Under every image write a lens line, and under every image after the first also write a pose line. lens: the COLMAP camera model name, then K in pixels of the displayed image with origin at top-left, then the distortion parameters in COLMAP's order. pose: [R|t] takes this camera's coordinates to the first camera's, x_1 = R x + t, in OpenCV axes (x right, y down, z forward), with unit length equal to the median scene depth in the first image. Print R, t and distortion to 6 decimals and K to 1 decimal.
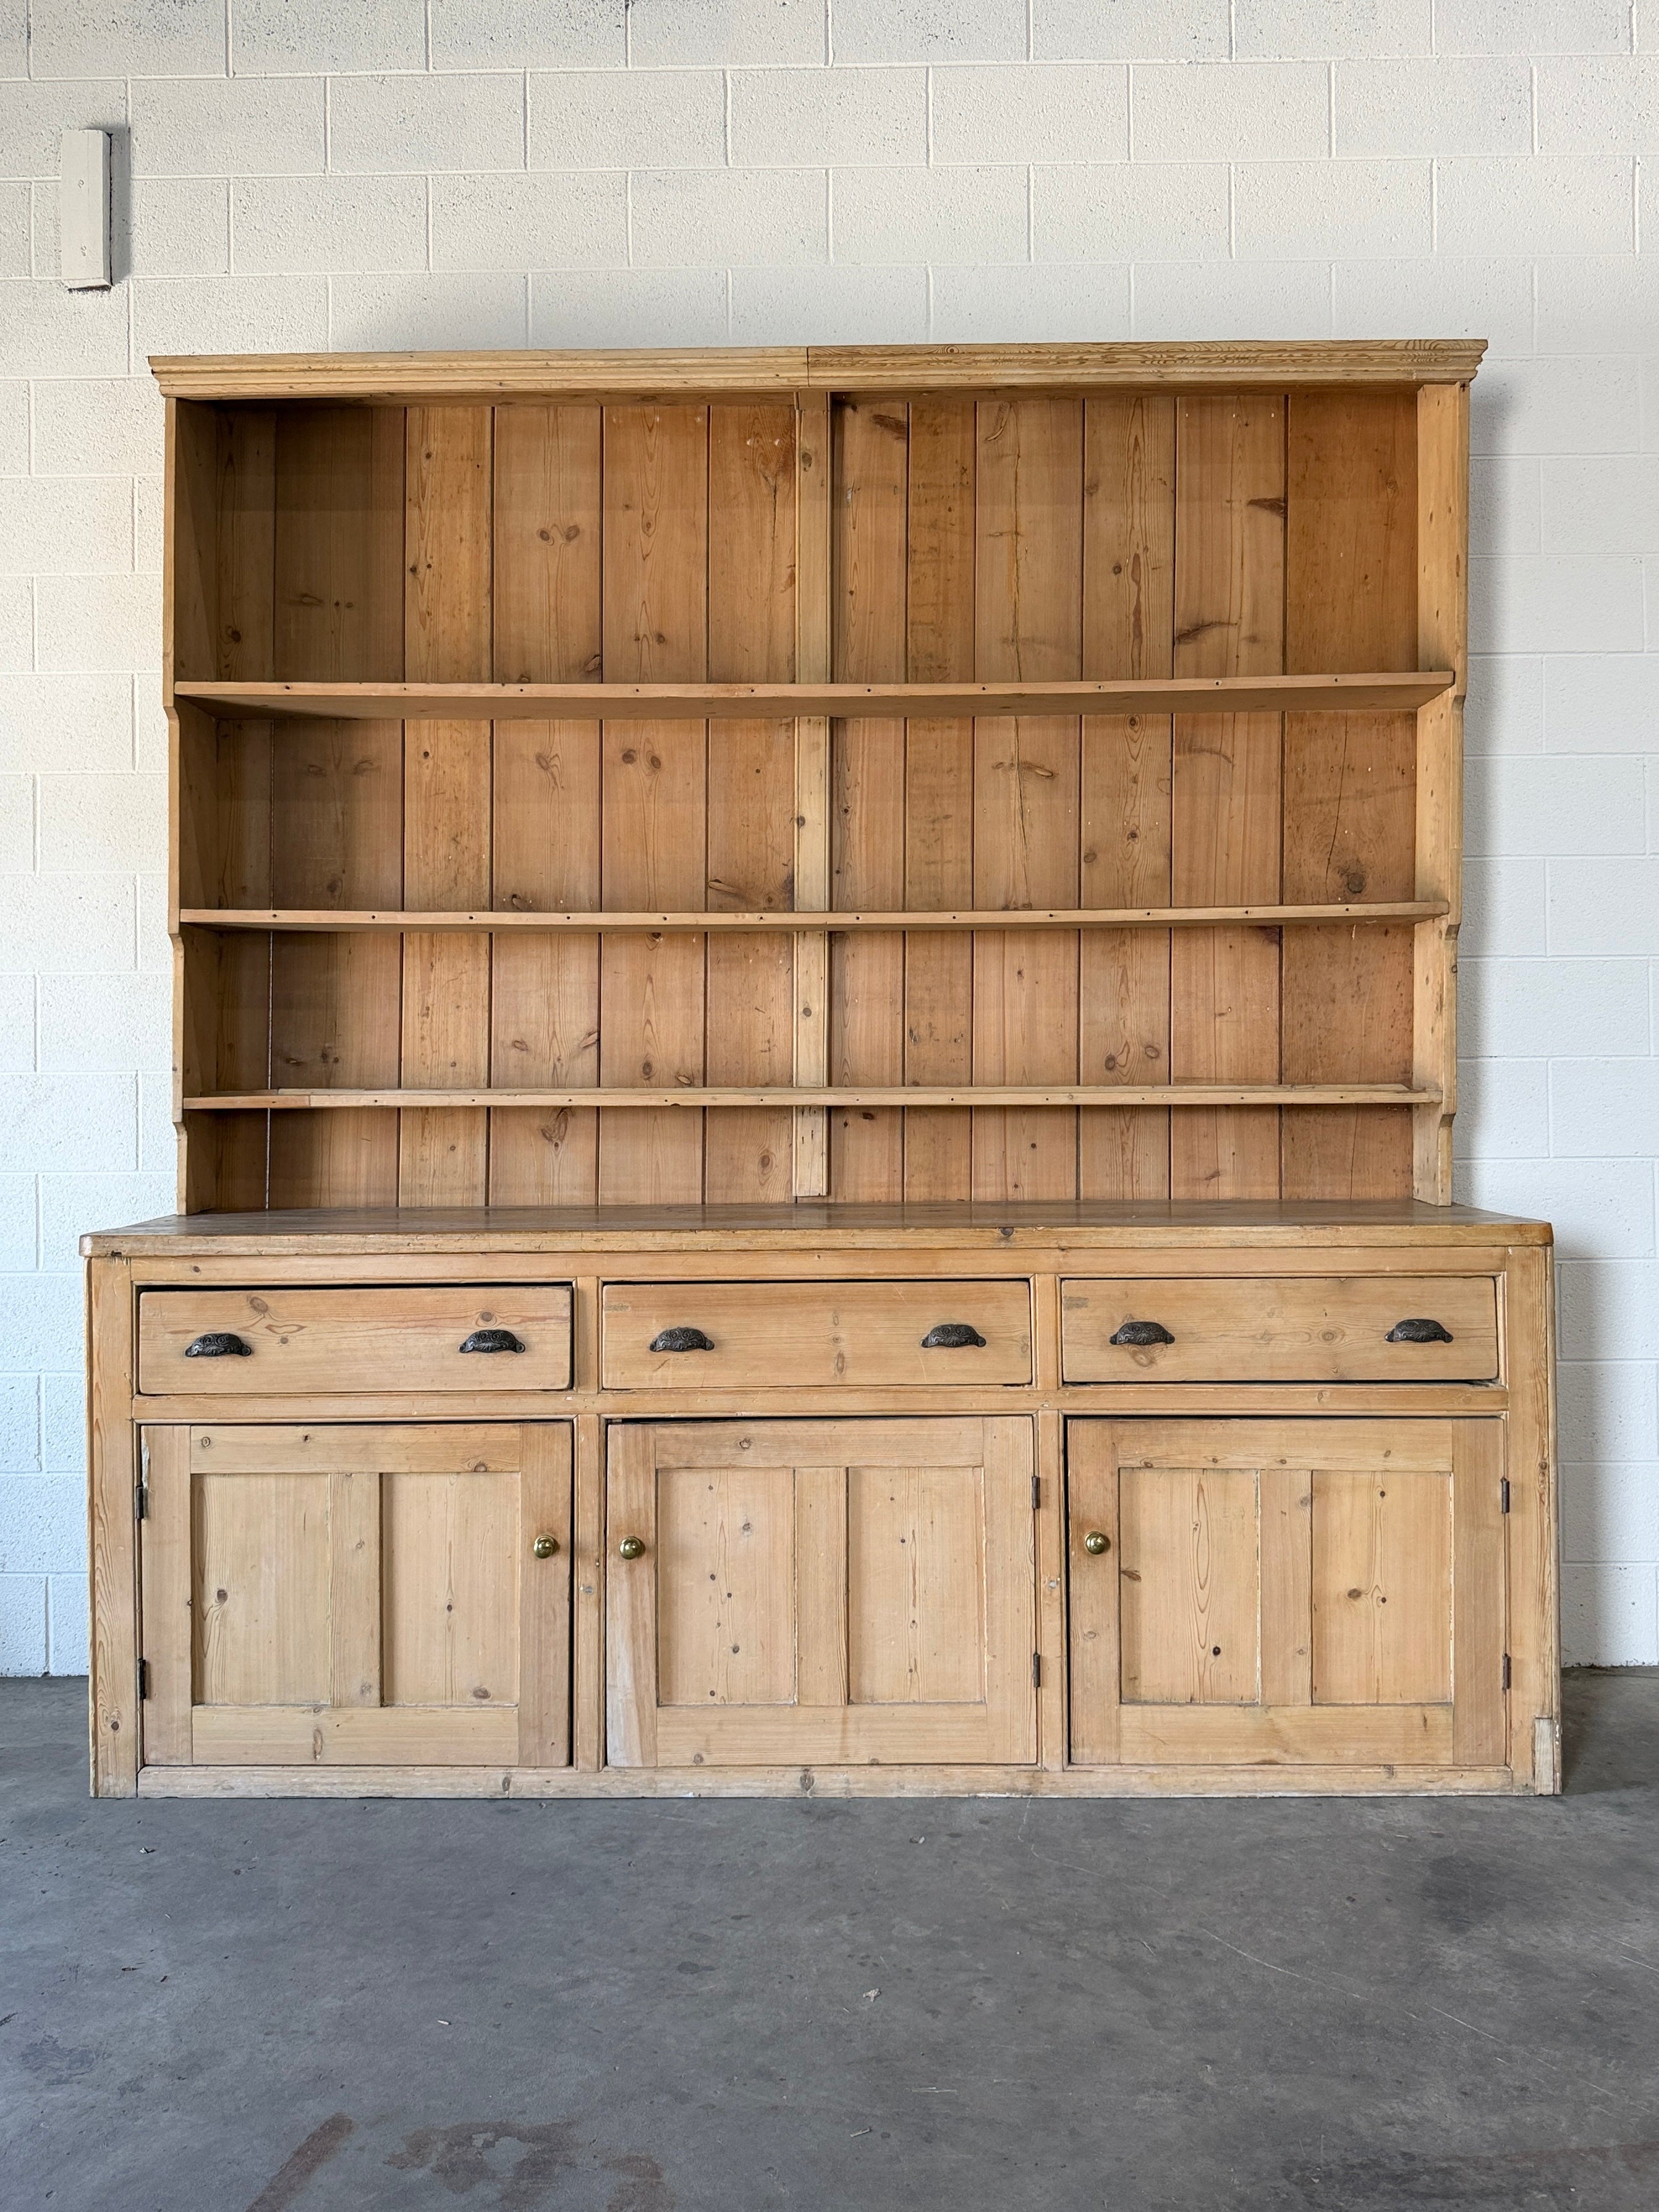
lens RADIAL K [[1746.6, 0, 828.1], [0, 1746.6, 1058.1], [0, 0, 1]] dist [0.219497, -0.514292]
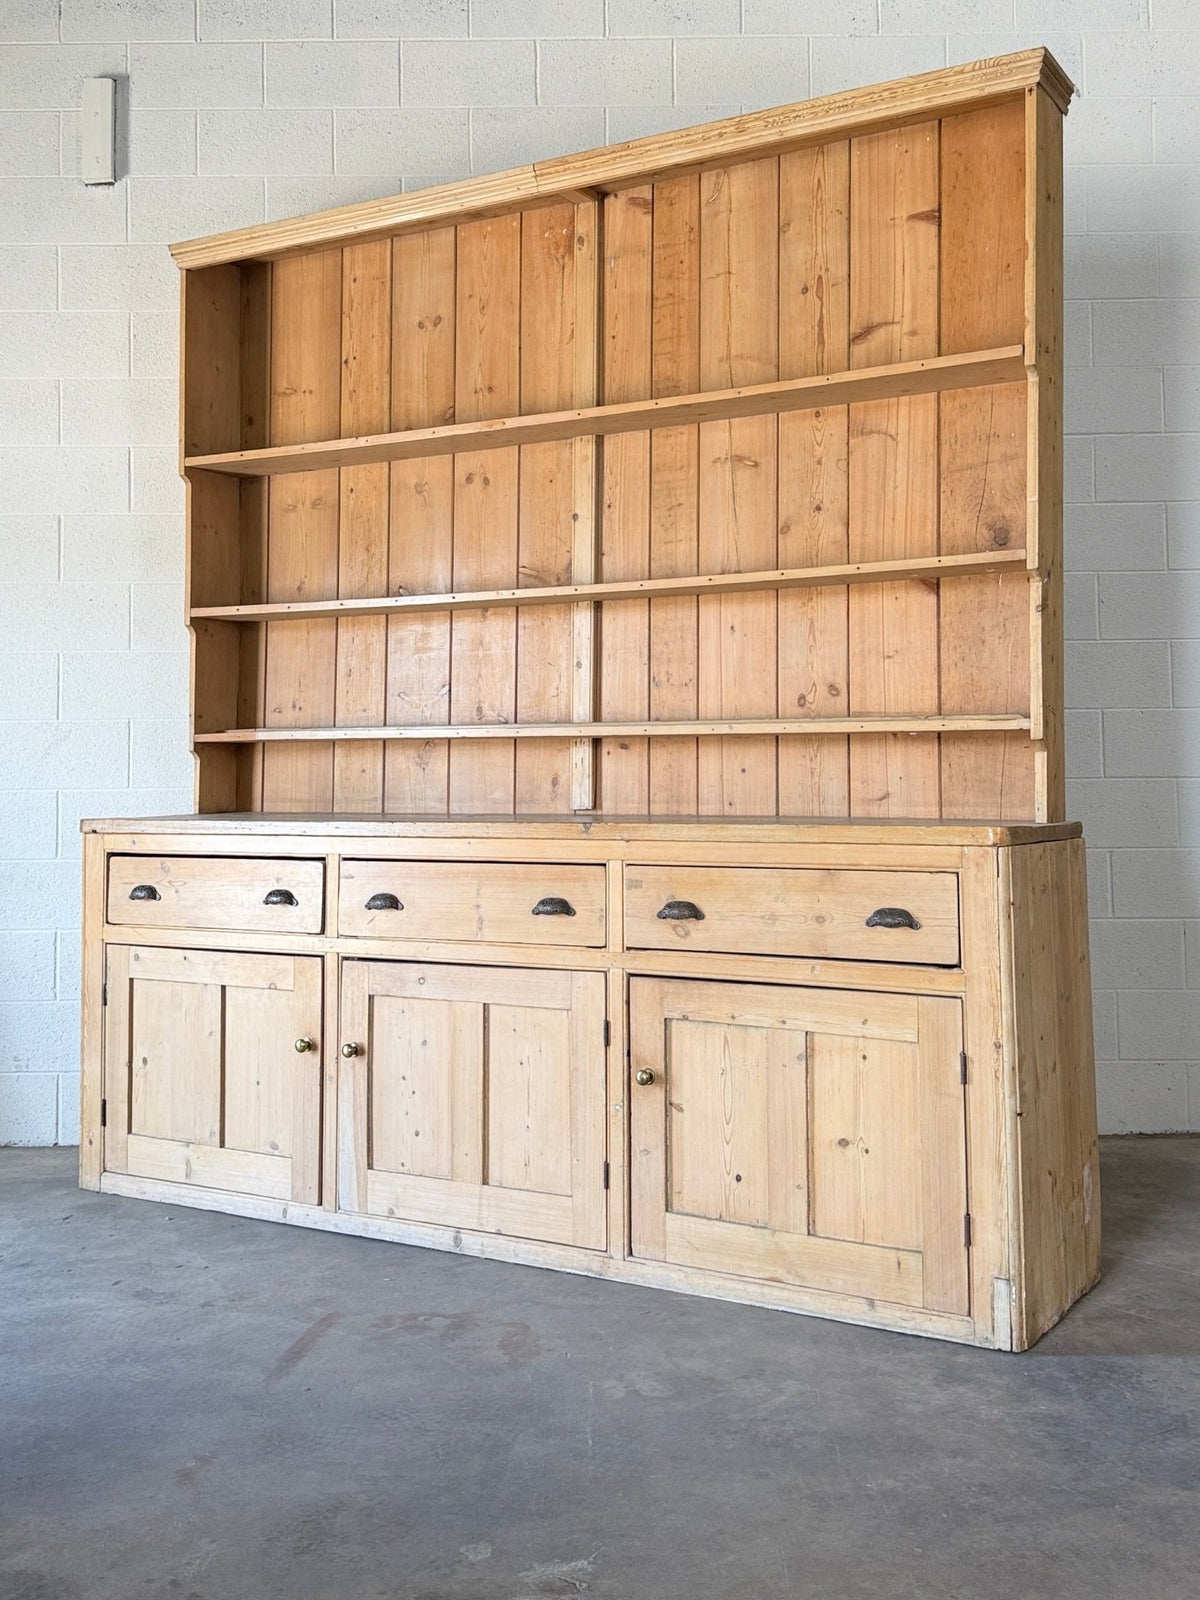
lens RADIAL K [[1674.3, 0, 589.4], [0, 1674.3, 672.1], [0, 0, 1]] dist [0.205380, -0.409858]
pose [[0.862078, -0.027081, -0.506052, 0.611405], [0.001735, 0.998723, -0.050490, 0.040528], [0.506773, 0.042648, 0.861024, -0.049101]]
